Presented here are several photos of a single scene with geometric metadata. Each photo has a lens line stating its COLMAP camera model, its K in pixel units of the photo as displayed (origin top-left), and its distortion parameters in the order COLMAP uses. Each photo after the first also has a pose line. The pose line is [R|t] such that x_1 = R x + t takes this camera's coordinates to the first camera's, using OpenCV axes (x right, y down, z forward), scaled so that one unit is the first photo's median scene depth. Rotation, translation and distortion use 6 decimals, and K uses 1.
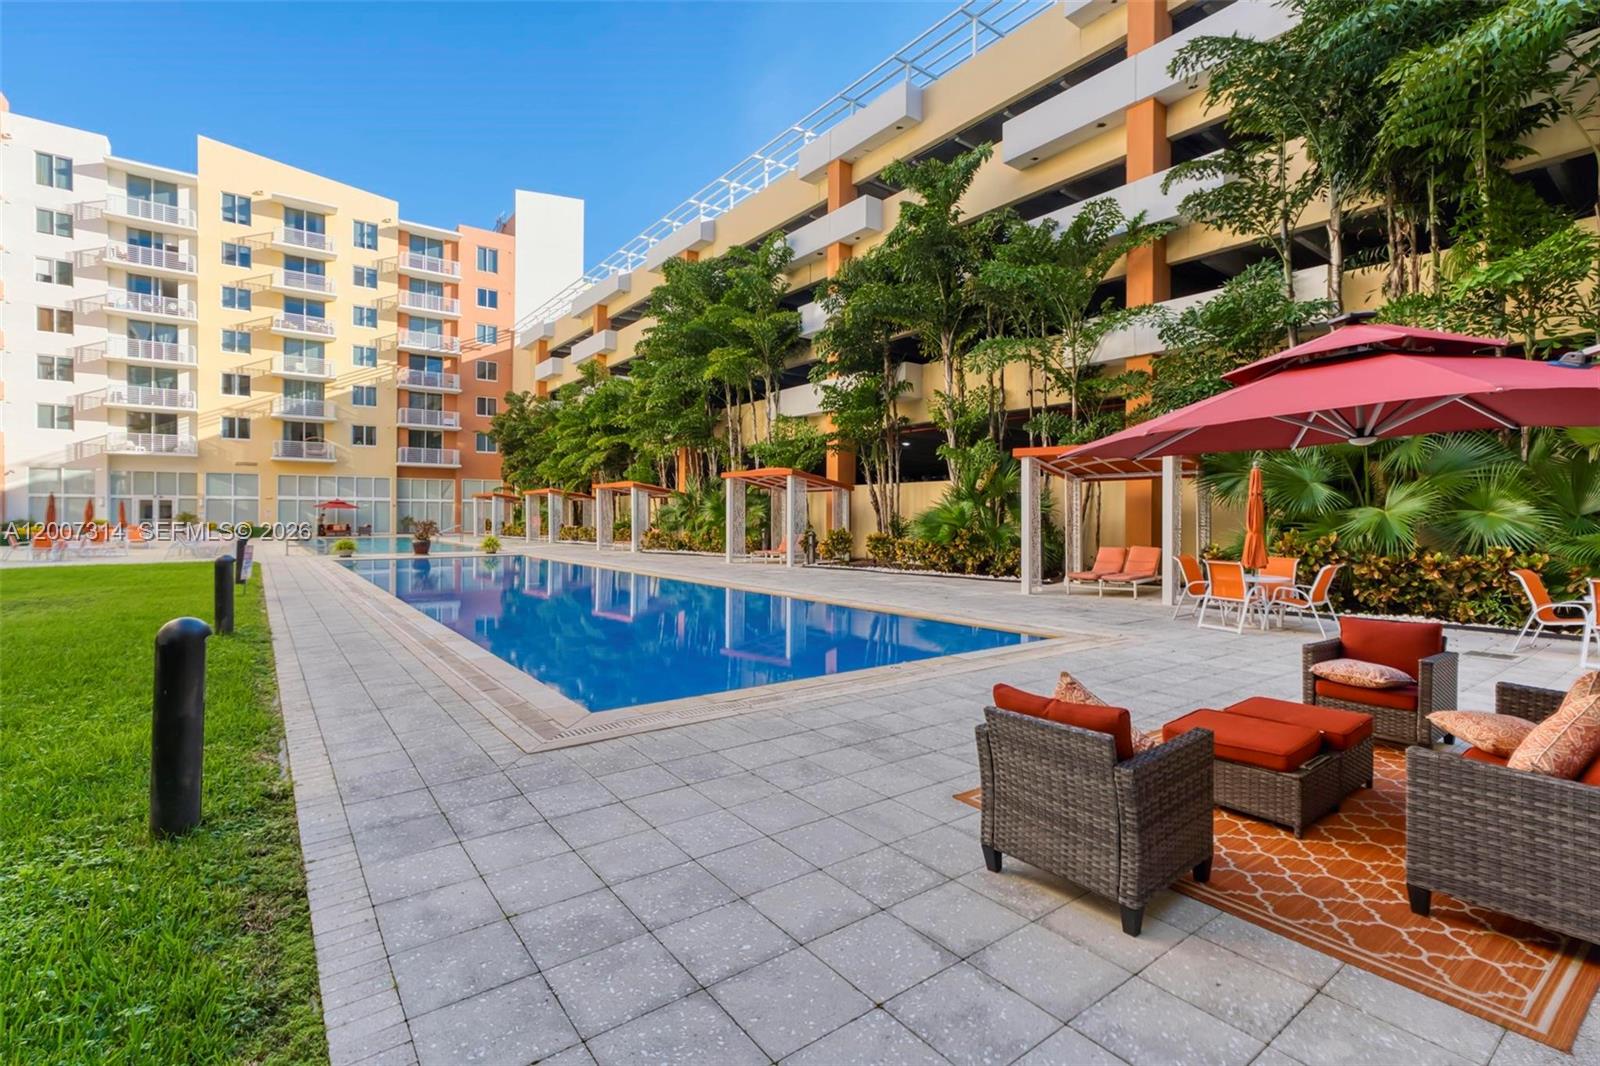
lens RADIAL K [[727.9, 0, 800.0], [0, 727.9, 533.0], [0, 0, 1]] dist [0.019198, 0.000512]
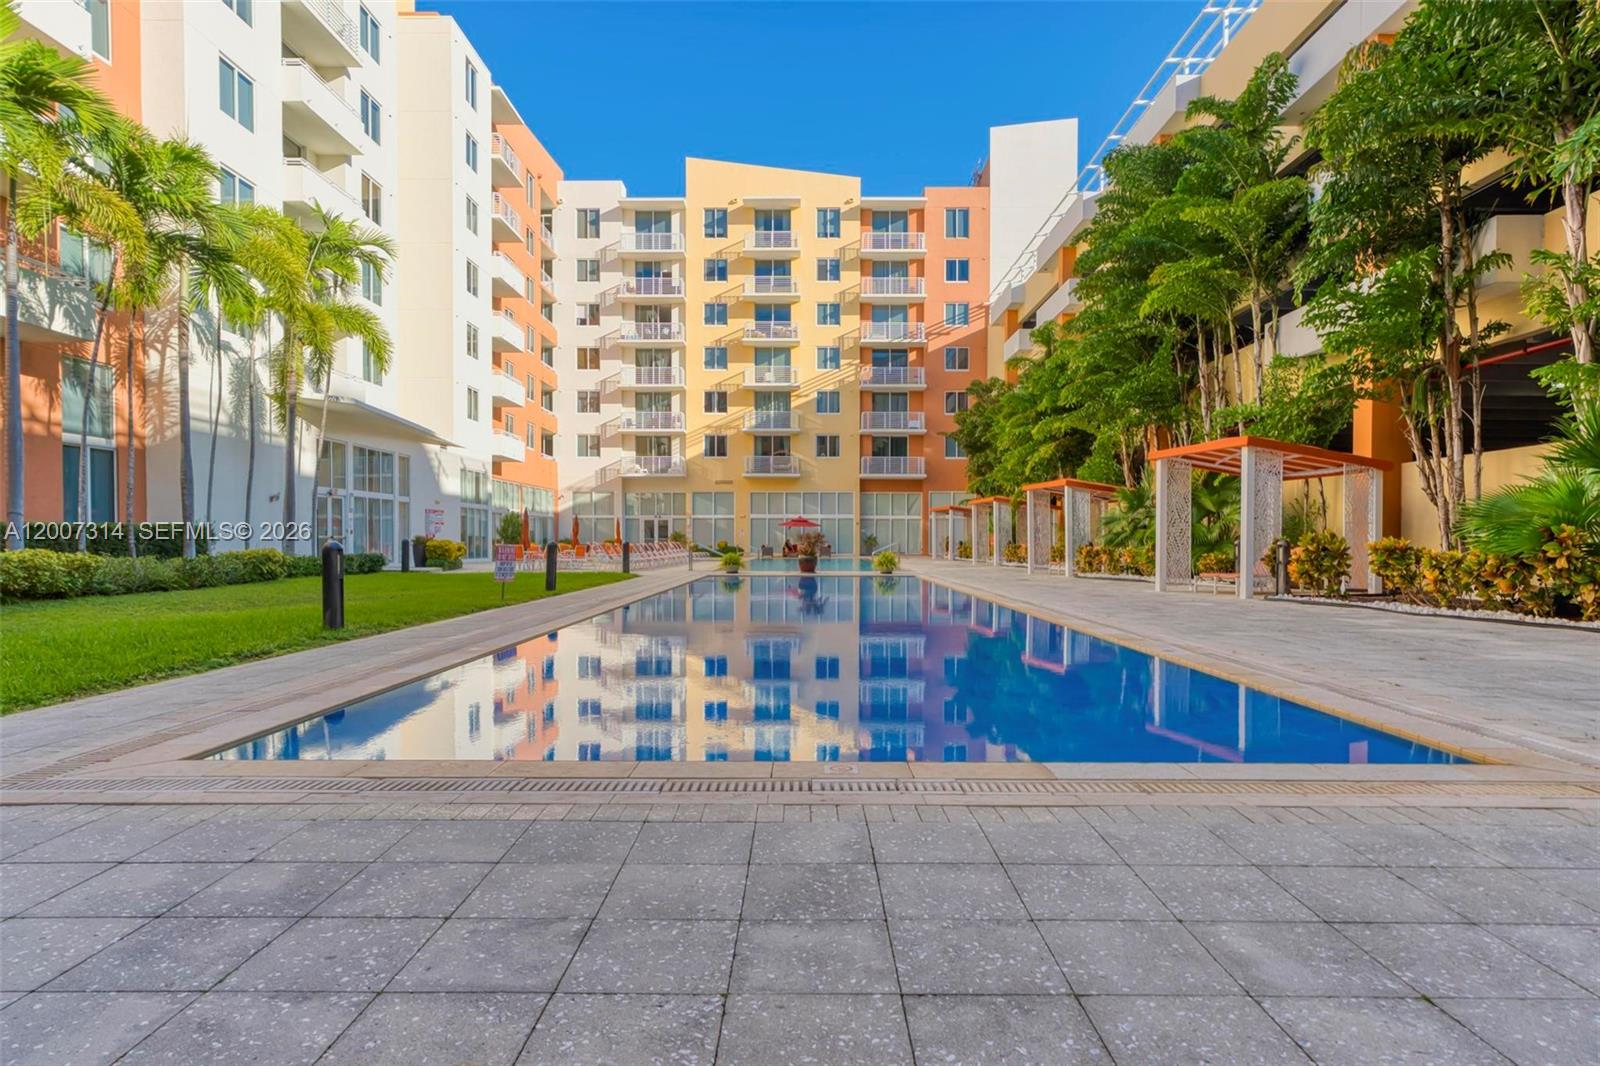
lens RADIAL K [[919.2, 0, 804.2], [0, 919.2, 575.3], [0, 0, 1]] dist [-0.015308, 0.022007]
pose [[0.803376, 0.020558, -0.595117, 0.066594], [-0.013219, 0.999773, 0.016691, 0.008664], [0.595325, -0.005542, 0.803466, 0.080697]]
